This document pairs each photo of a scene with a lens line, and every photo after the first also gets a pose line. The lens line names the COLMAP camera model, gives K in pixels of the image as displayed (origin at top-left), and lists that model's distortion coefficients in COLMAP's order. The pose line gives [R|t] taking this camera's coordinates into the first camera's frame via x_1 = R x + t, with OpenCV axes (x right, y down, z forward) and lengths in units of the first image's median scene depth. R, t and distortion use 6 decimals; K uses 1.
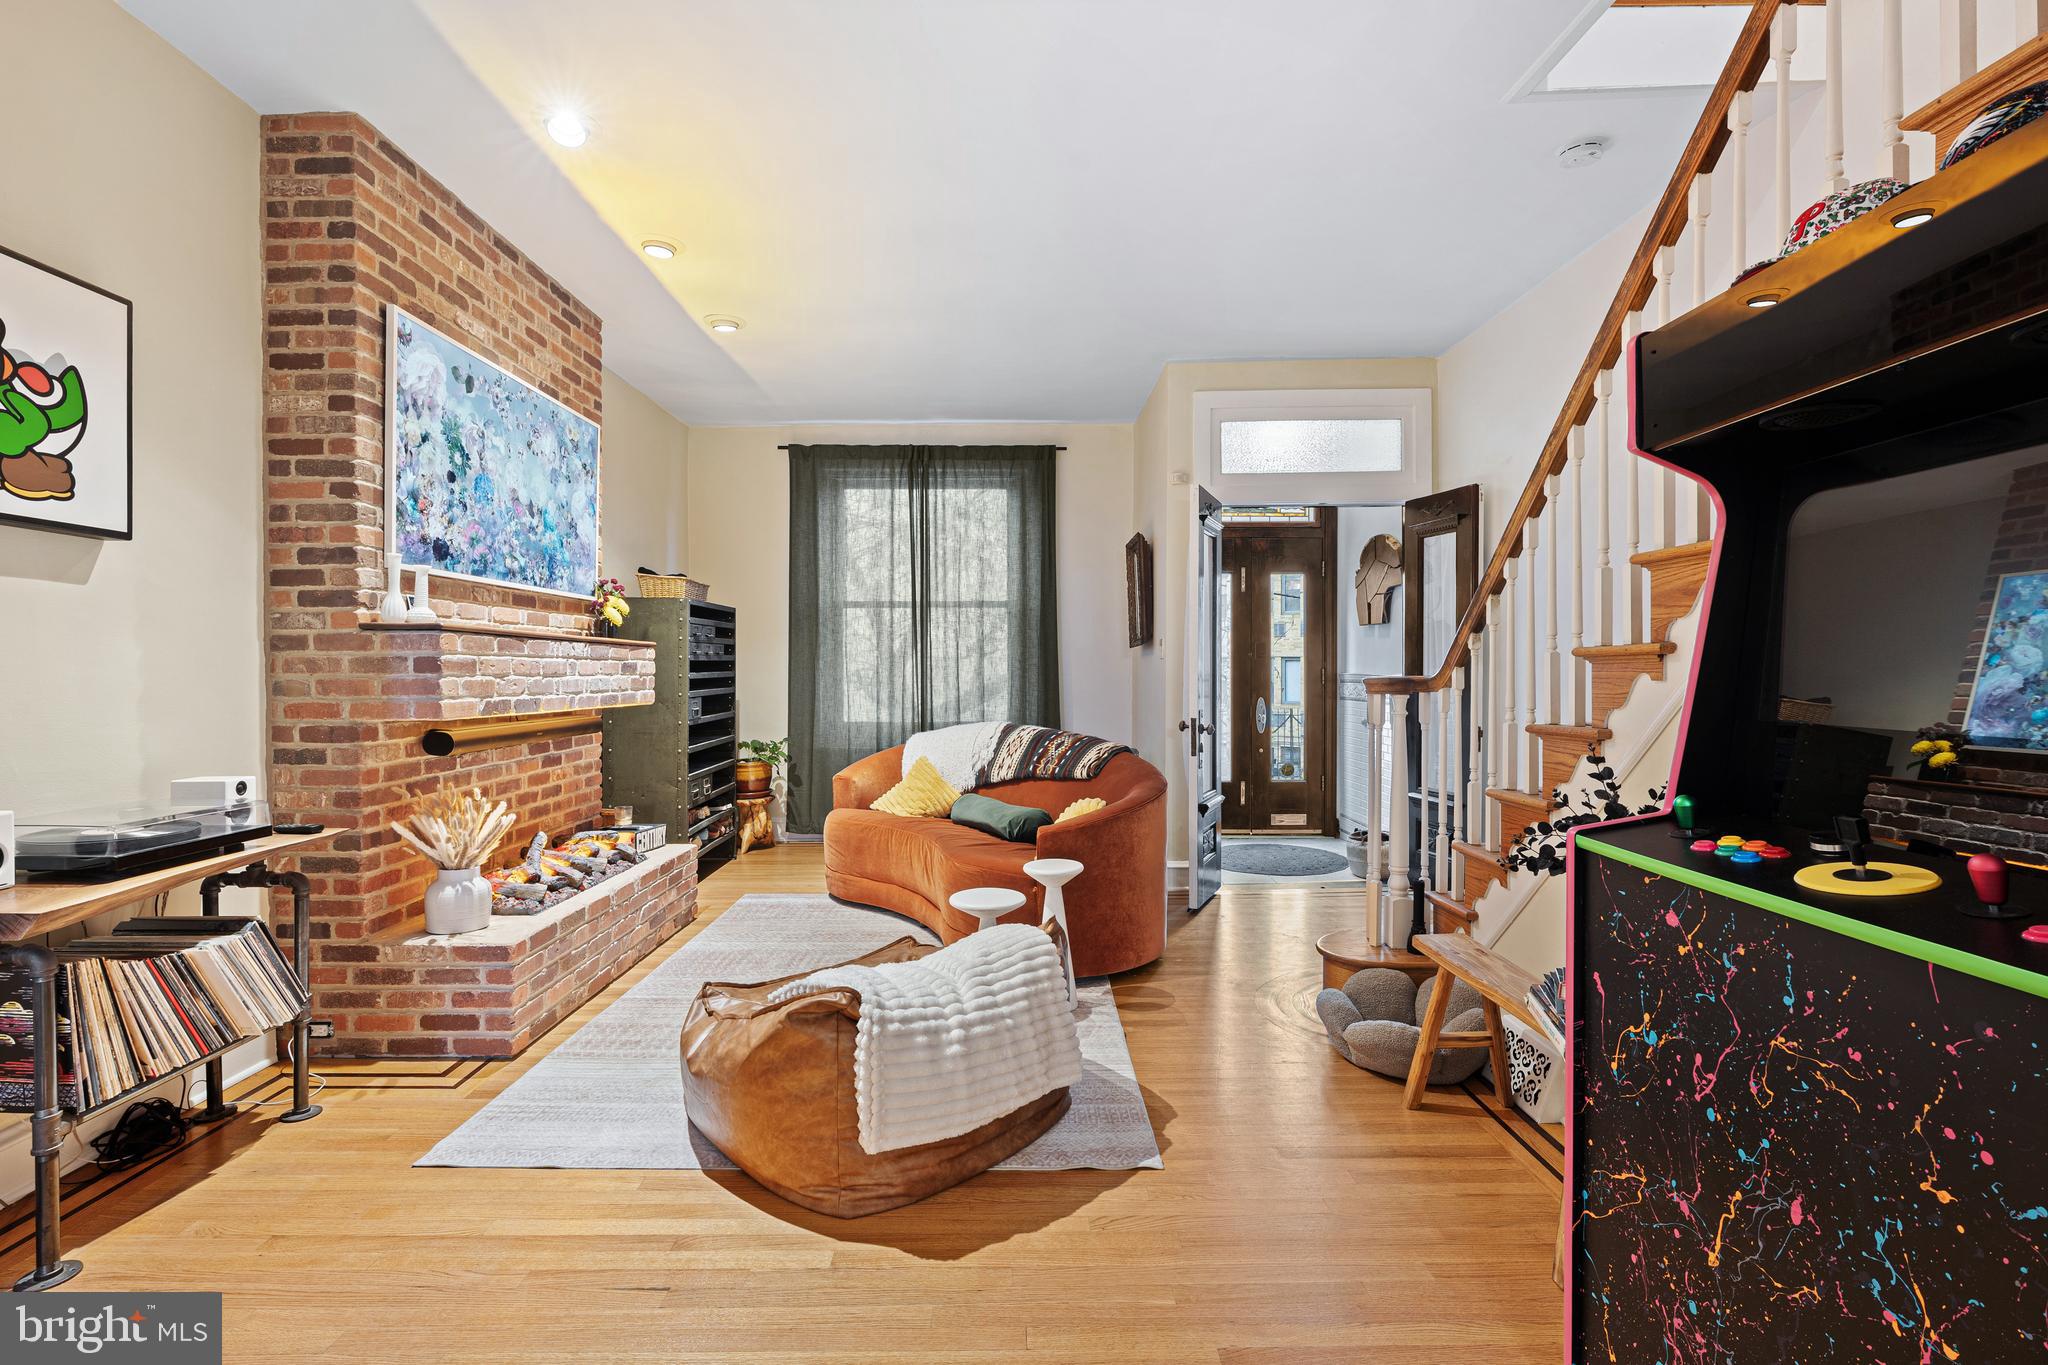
lens RADIAL K [[910.2, 0, 1016.7], [0, 910.2, 681.6], [0, 0, 1]] dist [-0.011236, 0.004316]
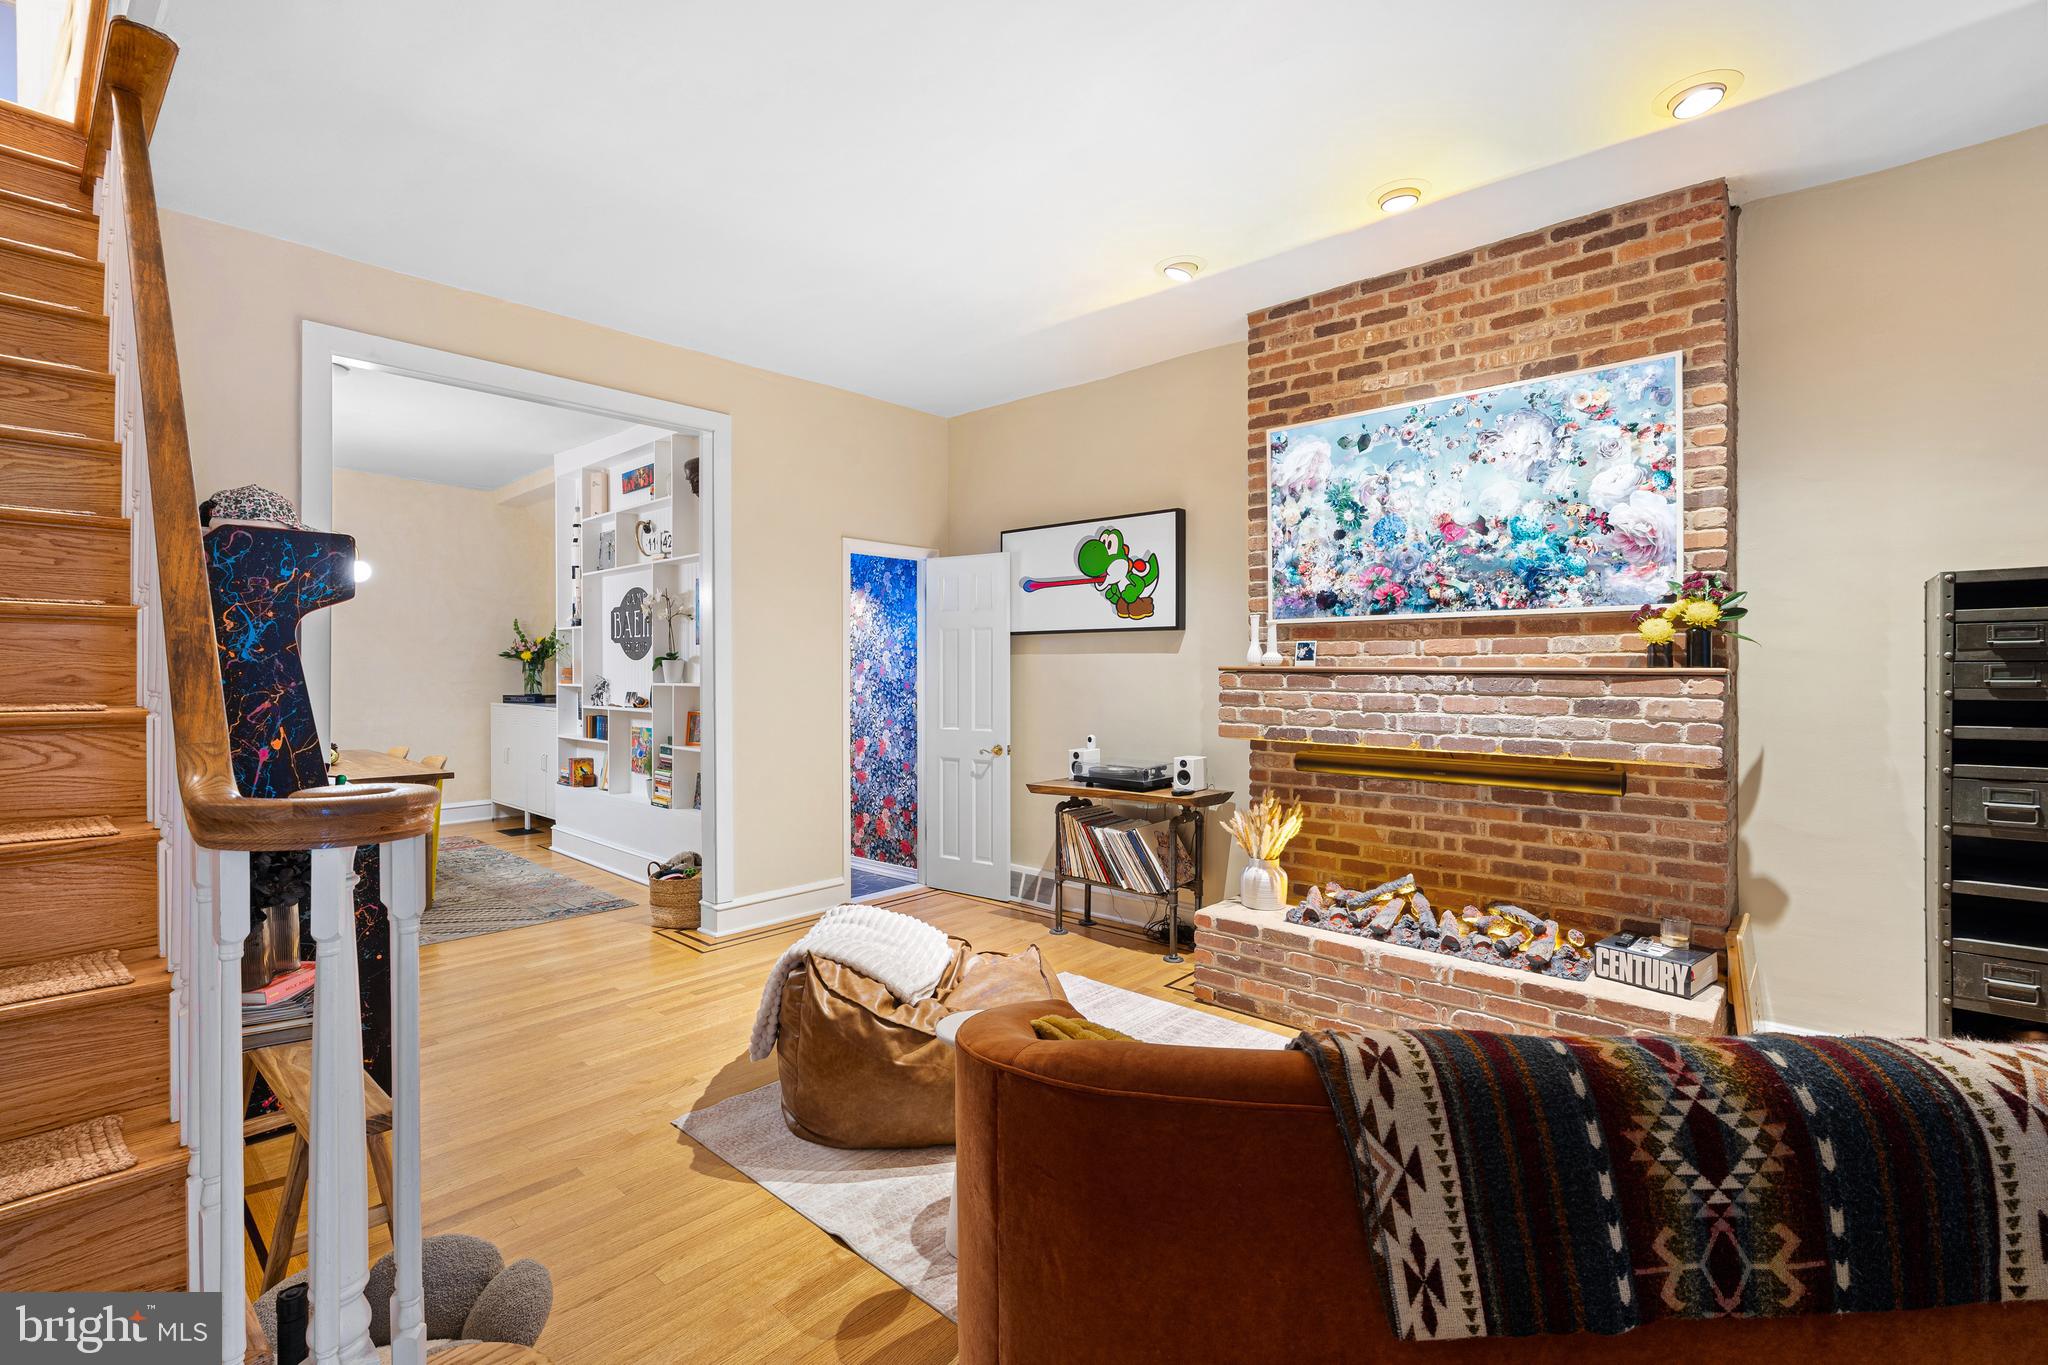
lens RADIAL K [[910.2, 0, 1010.8], [0, 910.2, 669.3], [0, 0, 1]] dist [-0.011236, 0.004316]
pose [[-0.679161, 0.002830, -0.733984, 0.391259], [-0.007161, 0.999919, 0.010481, -0.047993], [0.733954, 0.012375, -0.679086, 1.128077]]
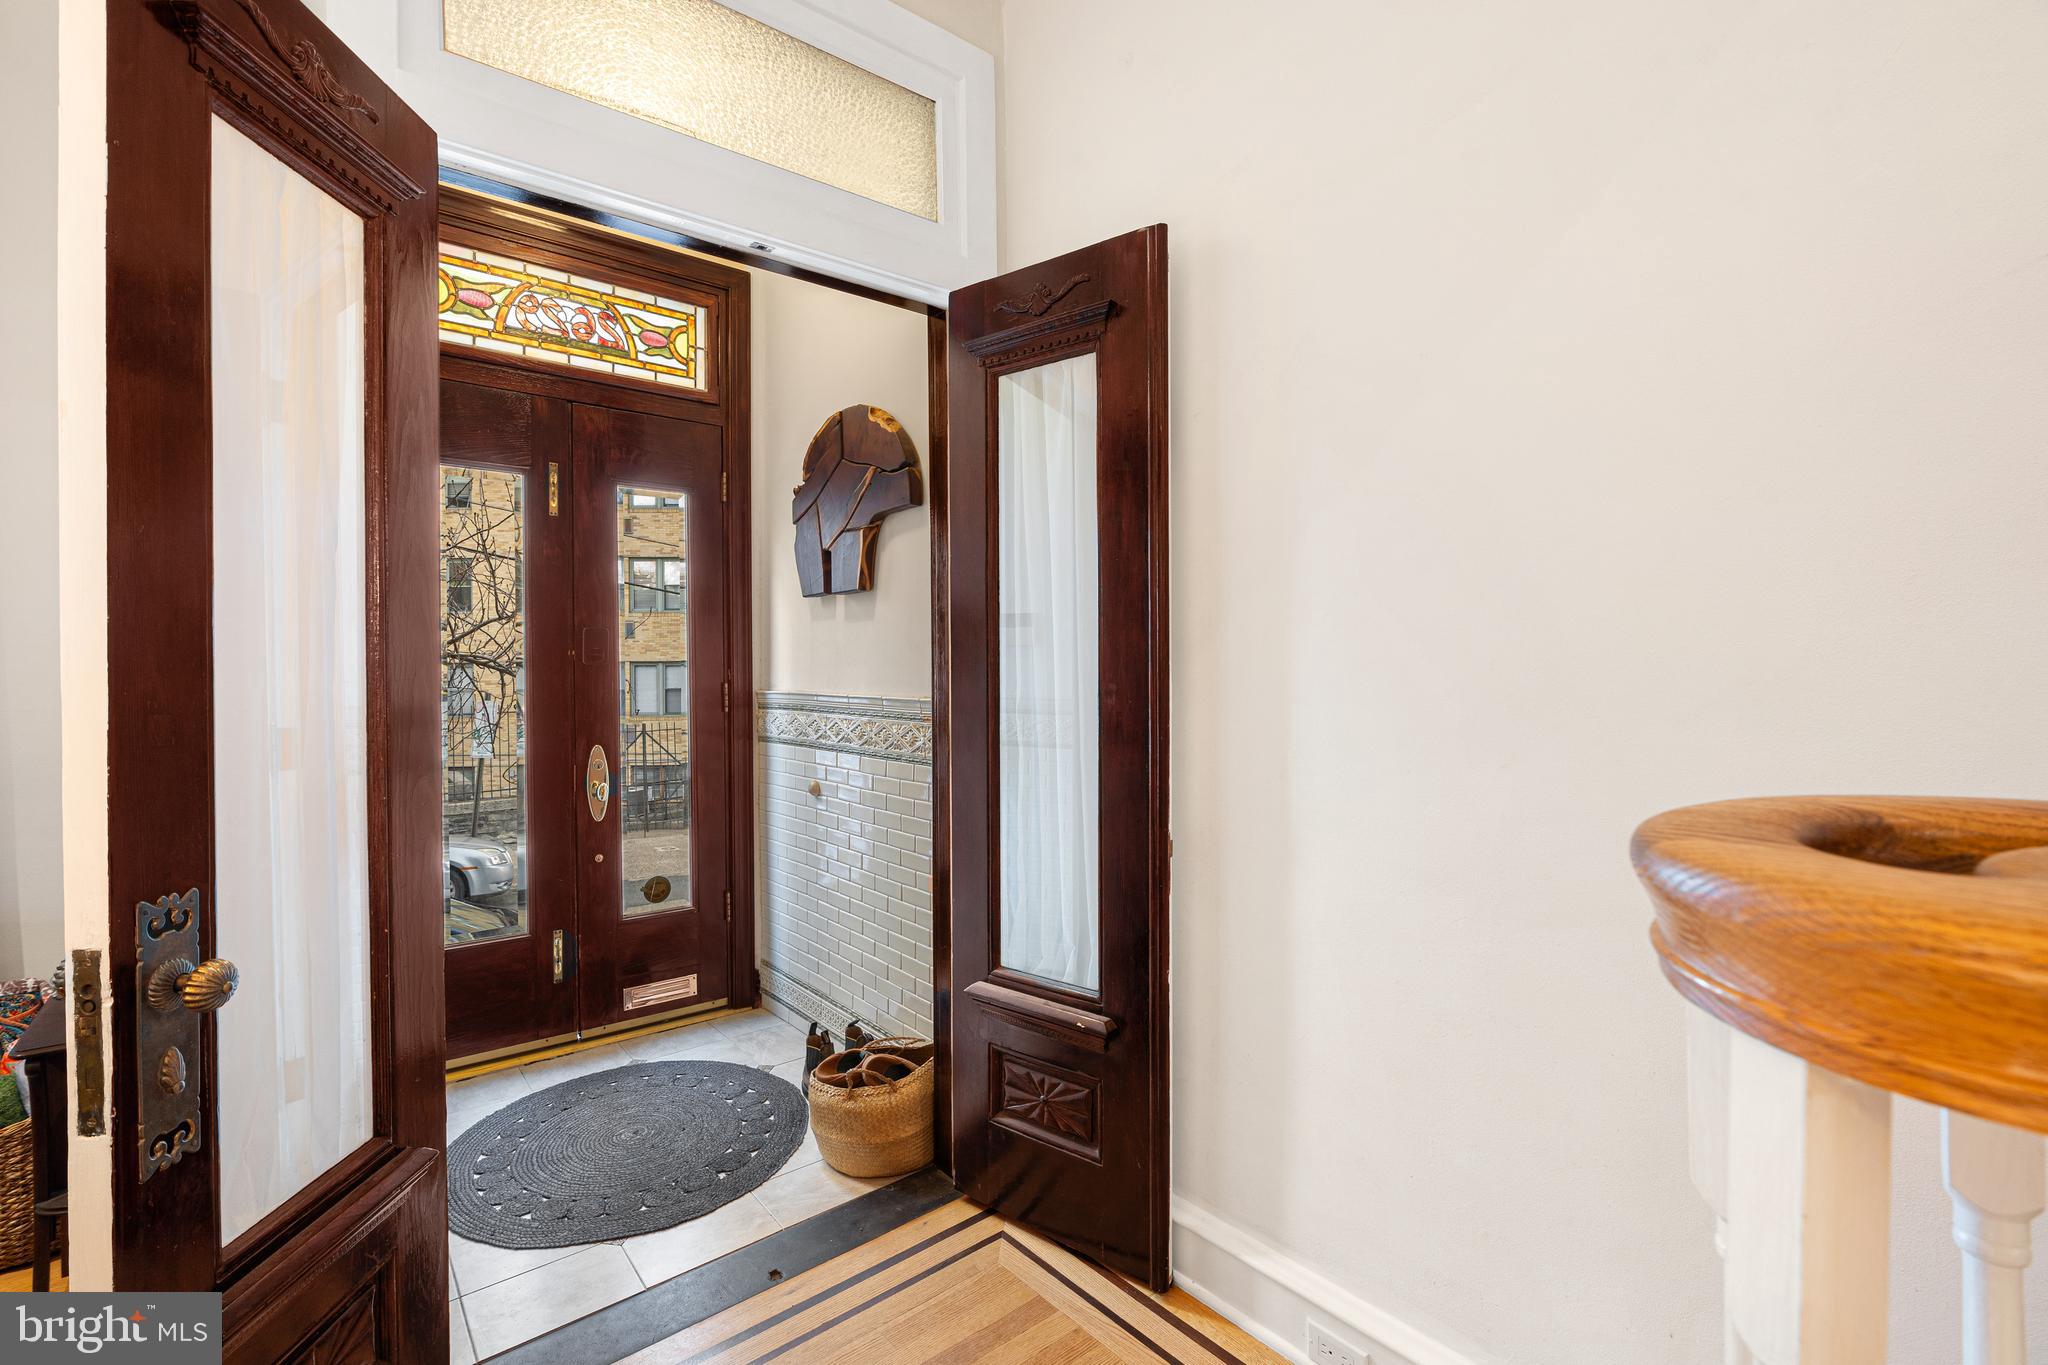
lens RADIAL K [[910.2, 0, 1022.7], [0, 910.2, 676.3], [0, 0, 1]] dist [-0.011236, 0.004316]
pose [[0.769983, -0.007186, 0.638024, 0.218455], [0.014705, 0.999871, -0.006485, -0.018809], [-0.637895, 0.014375, 0.769989, 0.784077]]
